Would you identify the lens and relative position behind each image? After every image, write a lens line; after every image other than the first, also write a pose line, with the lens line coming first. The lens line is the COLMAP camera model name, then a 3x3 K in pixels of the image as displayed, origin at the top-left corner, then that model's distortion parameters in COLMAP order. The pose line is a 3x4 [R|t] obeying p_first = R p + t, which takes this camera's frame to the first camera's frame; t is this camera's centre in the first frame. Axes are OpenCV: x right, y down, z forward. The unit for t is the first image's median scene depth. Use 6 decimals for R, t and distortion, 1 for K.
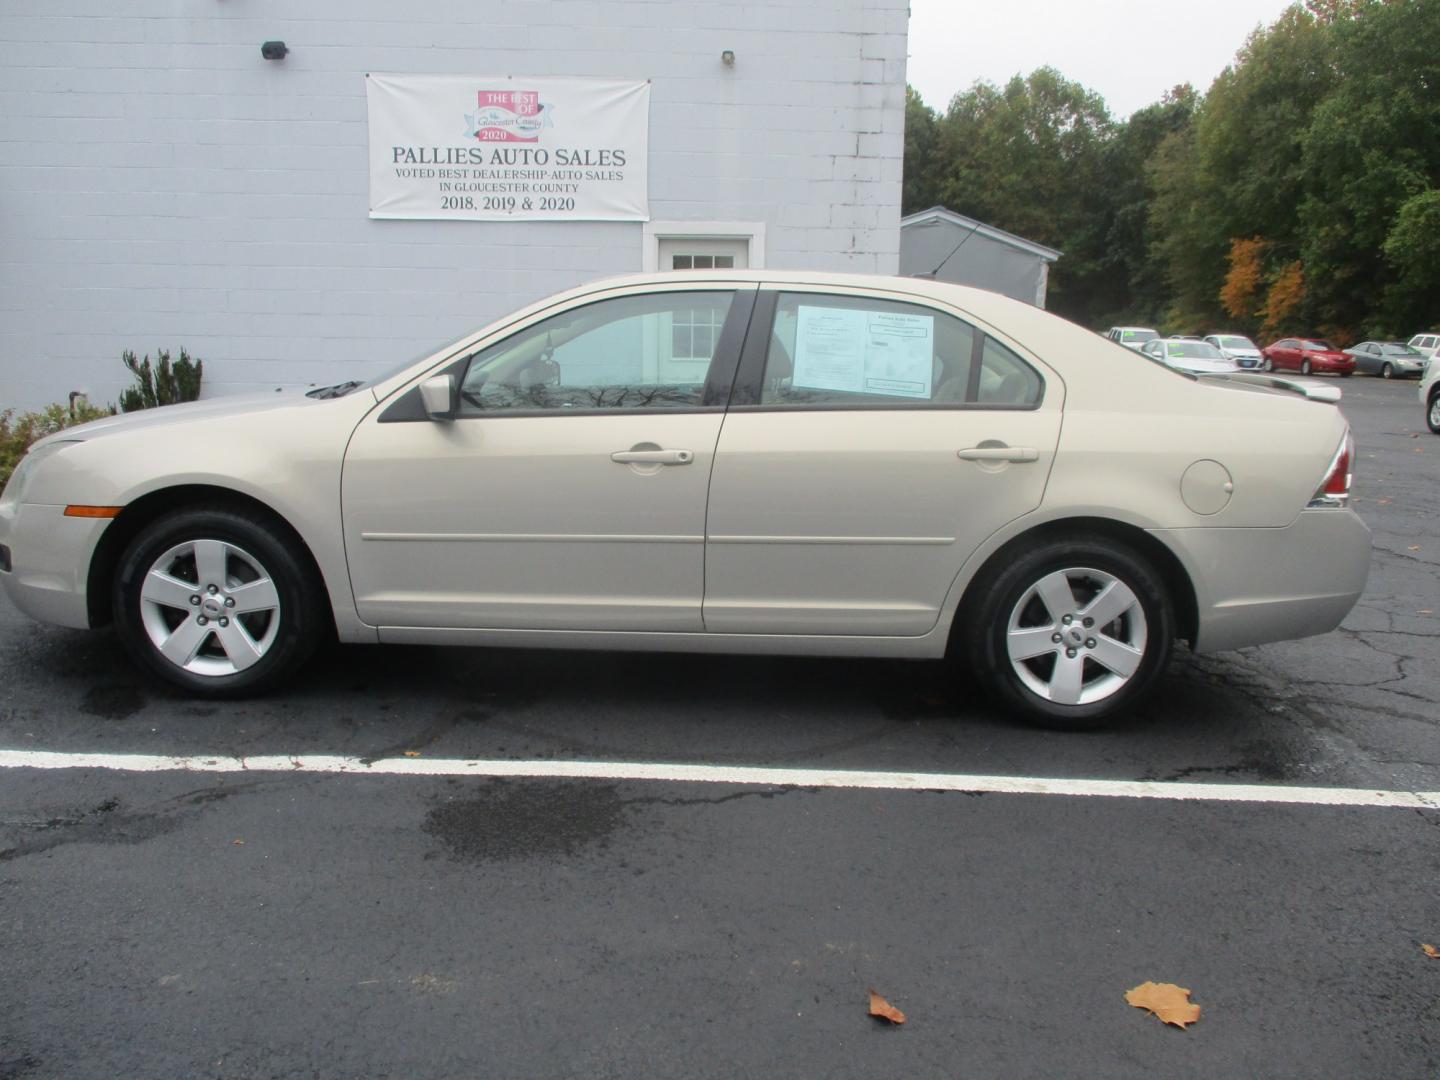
lens RADIAL K [[1196.7, 0, 718.6], [0, 1196.7, 536.9], [0, 0, 1]] dist [-0.029548, 0.006223]
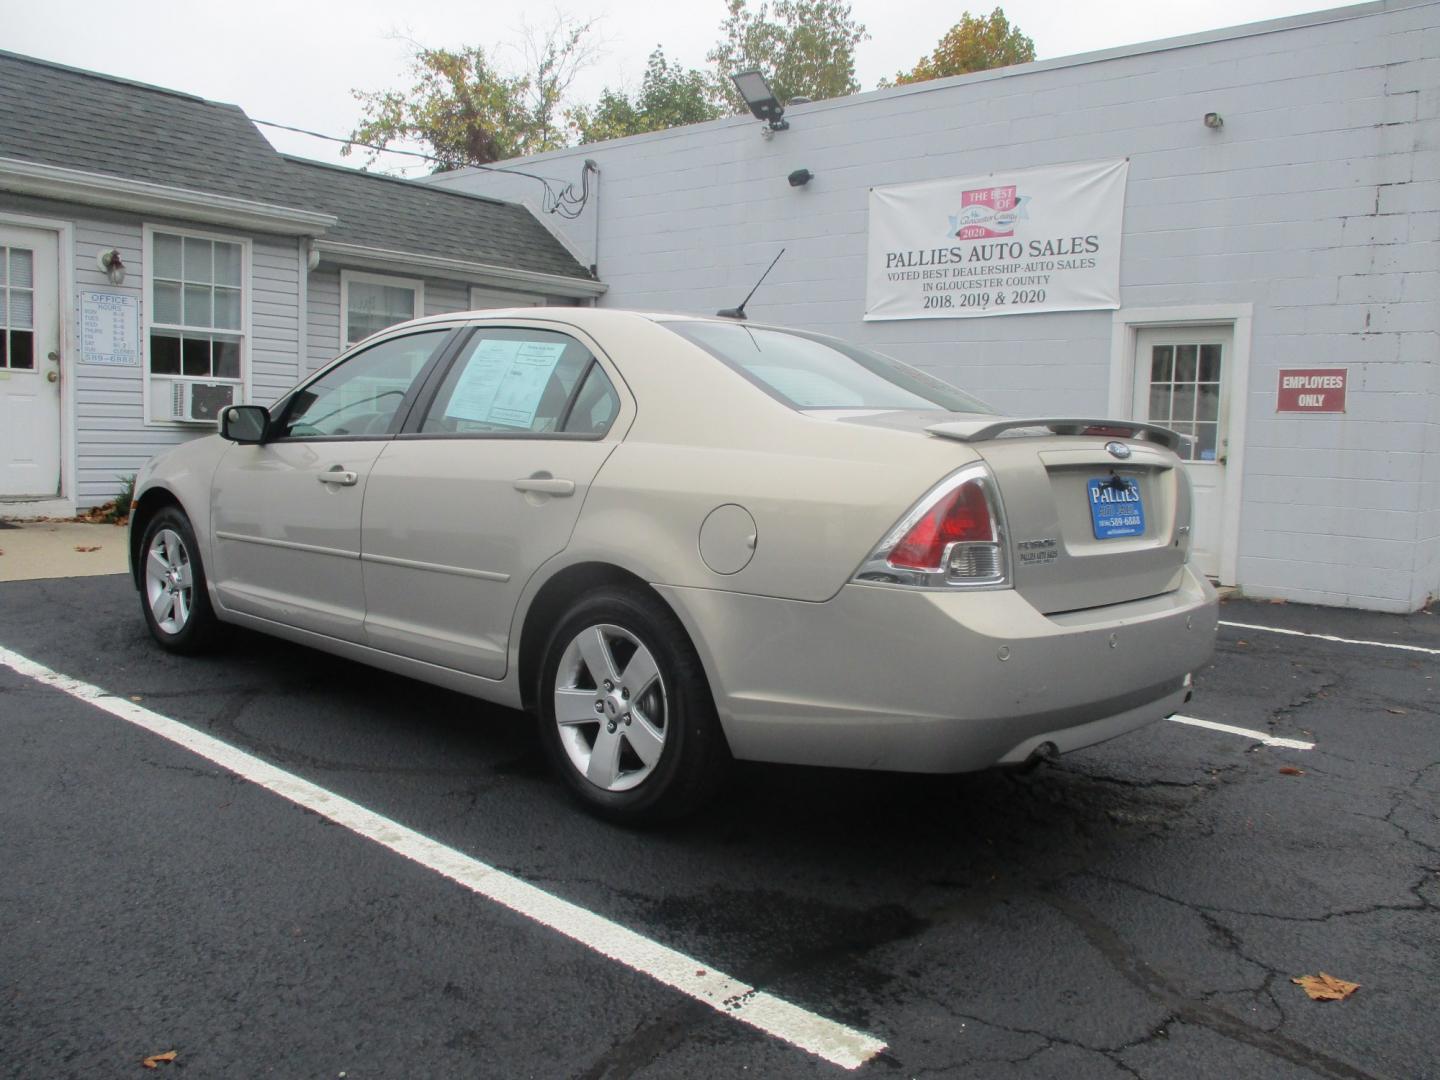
lens RADIAL K [[1196.7, 0, 718.6], [0, 1196.7, 536.9], [0, 0, 1]] dist [-0.029548, 0.006223]
pose [[0.745782, 0.065148, -0.662997, 0.331748], [-0.136504, 0.989035, -0.056364, 0.000558], [0.652055, 0.132537, 0.746497, 0.147079]]
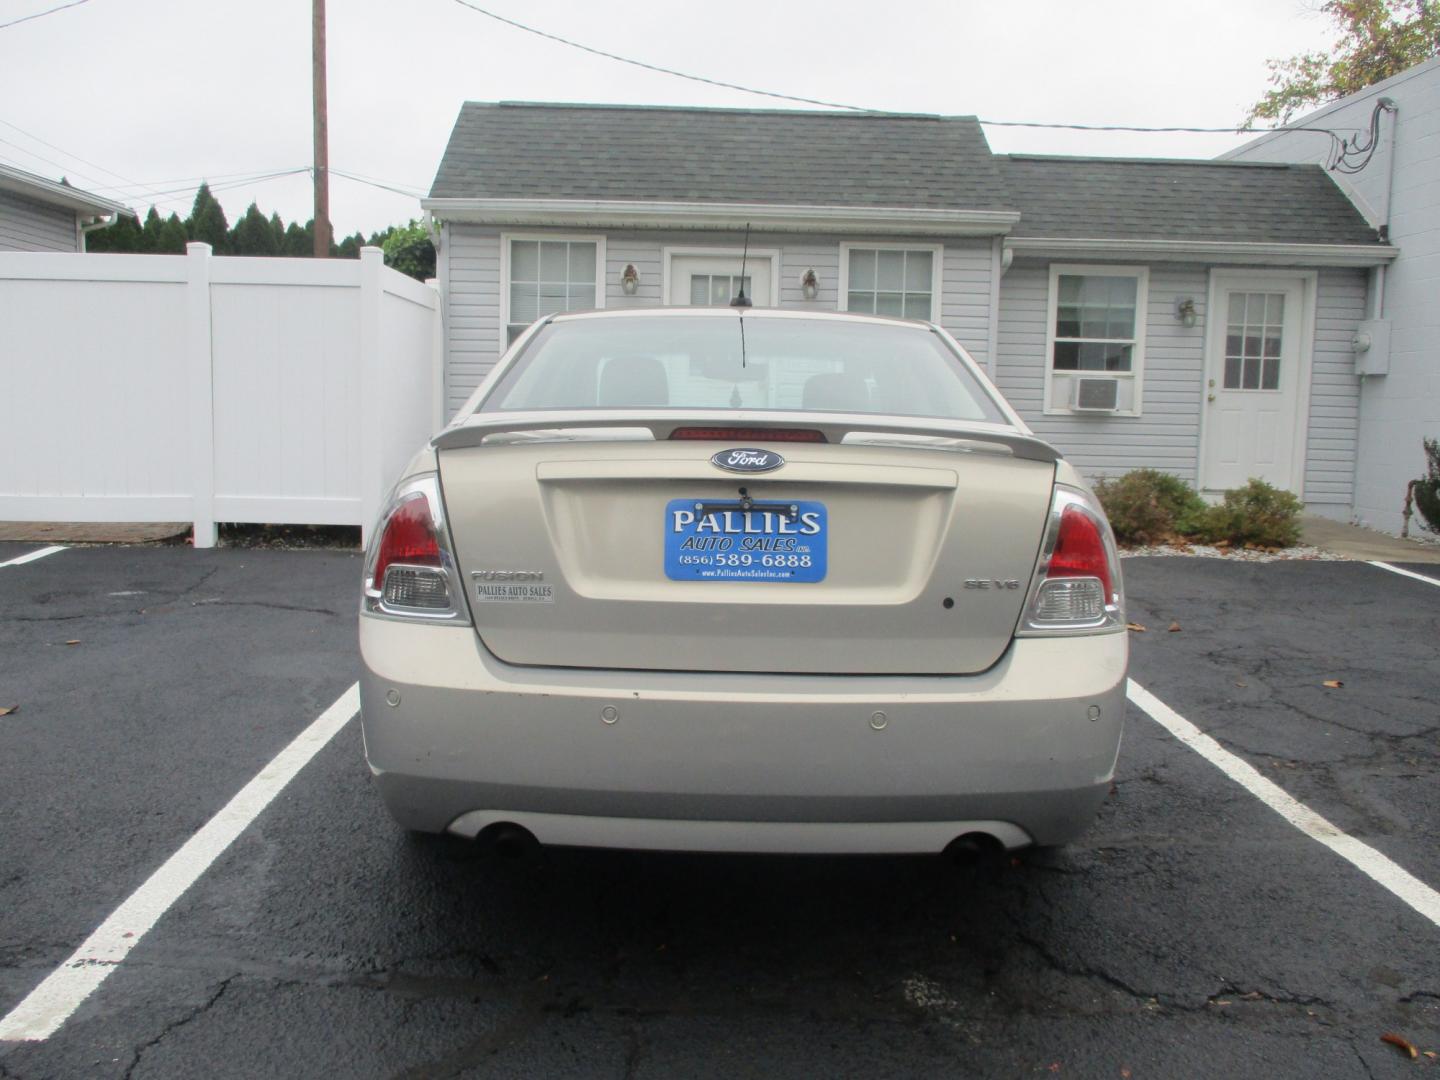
lens RADIAL K [[1196.7, 0, 718.6], [0, 1196.7, 536.9], [0, 0, 1]] dist [-0.029548, 0.006223]
pose [[0.010265, 0.096301, -0.995299, 0.423027], [-0.192828, 0.976860, 0.092528, -0.057241], [0.981179, 0.190971, 0.028597, 0.425193]]
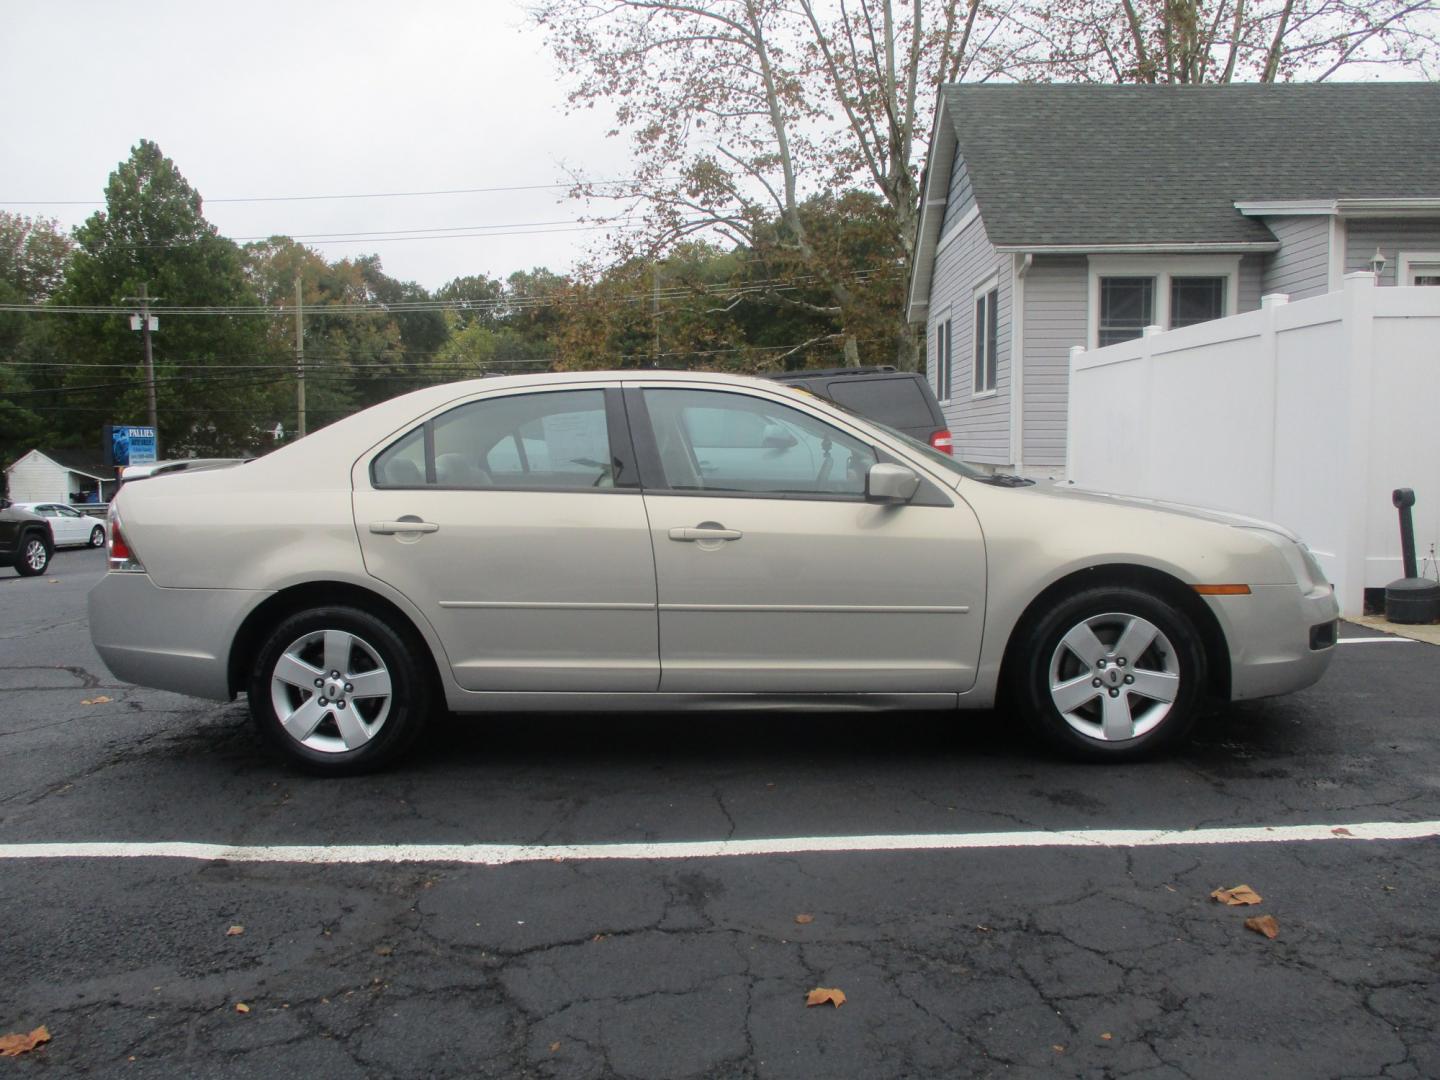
lens RADIAL K [[1208.0, 0, 720.0], [0, 1208.0, 540.0], [0, 0, 1]] dist [-0.044016, -0.000721]
pose [[-0.998729, -0.012653, 0.048795, -0.042565], [0.000259, 0.966684, 0.255973, -0.151922], [-0.050408, 0.255660, -0.965452, 0.908279]]
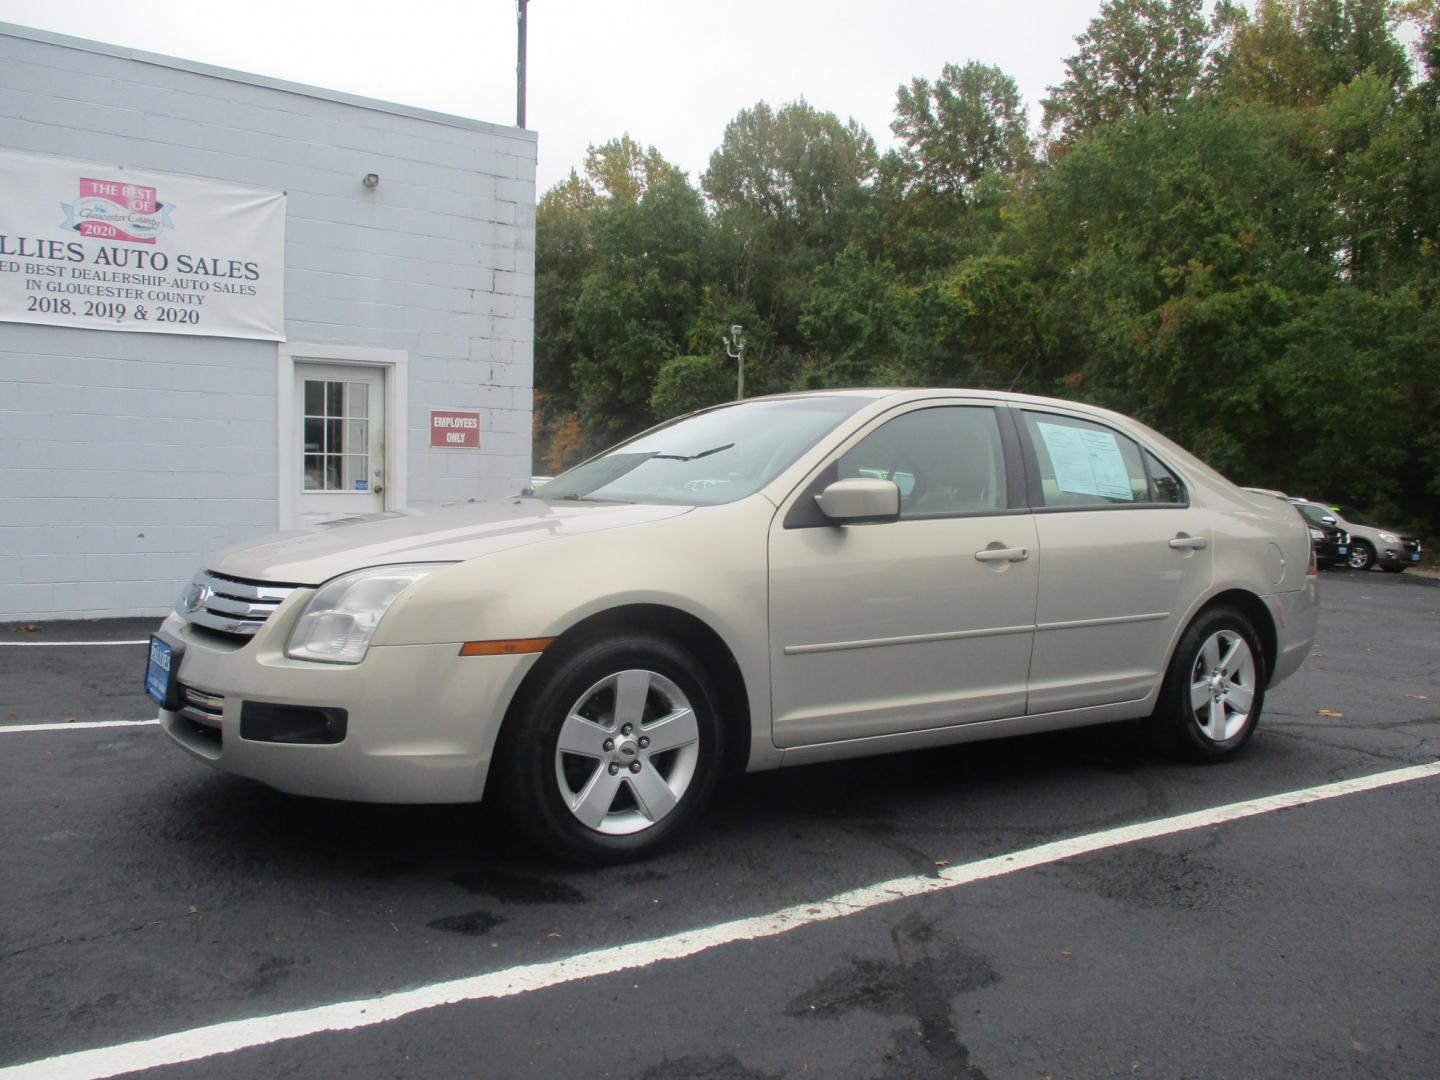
lens RADIAL K [[1196.7, 0, 718.6], [0, 1196.7, 536.9], [0, 0, 1]] dist [-0.029548, 0.006223]
pose [[0.822638, -0.026925, 0.567927, -0.310904], [0.094703, 0.991413, -0.090174, -0.003374], [-0.560622, 0.127965, 0.818124, 0.090820]]
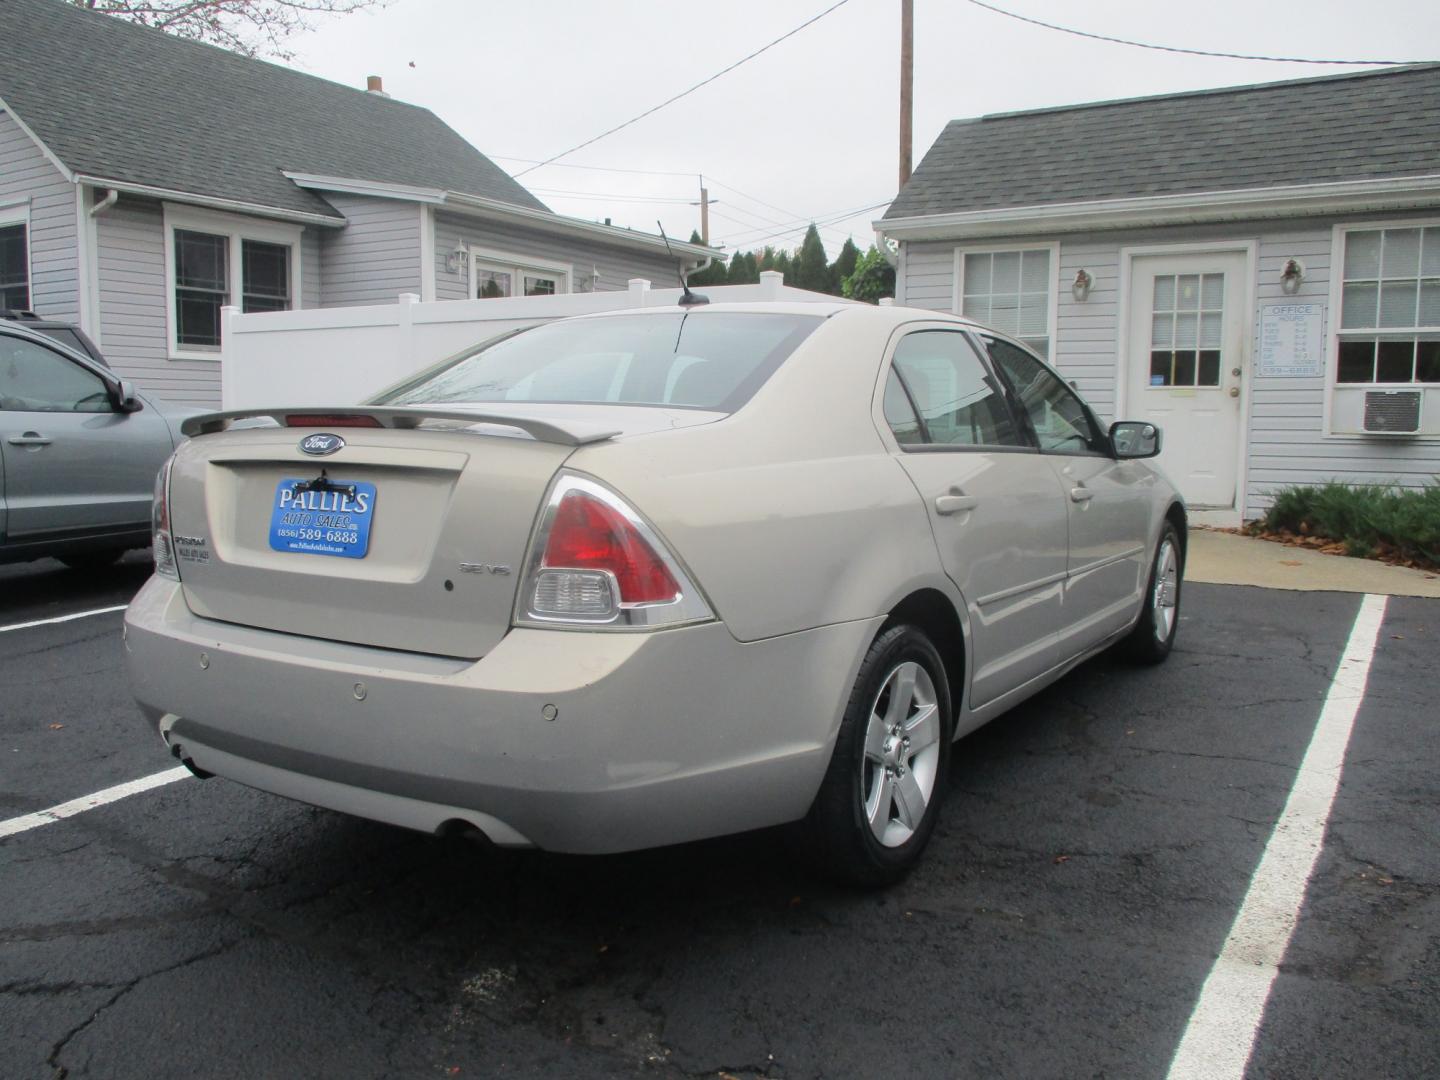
lens RADIAL K [[1196.7, 0, 718.6], [0, 1196.7, 536.9], [0, 0, 1]] dist [-0.029548, 0.006223]
pose [[-0.529934, 0.065657, -0.845493, 0.365763], [-0.162714, 0.970602, 0.177358, -0.088847], [0.832282, 0.231561, -0.503672, 0.623964]]
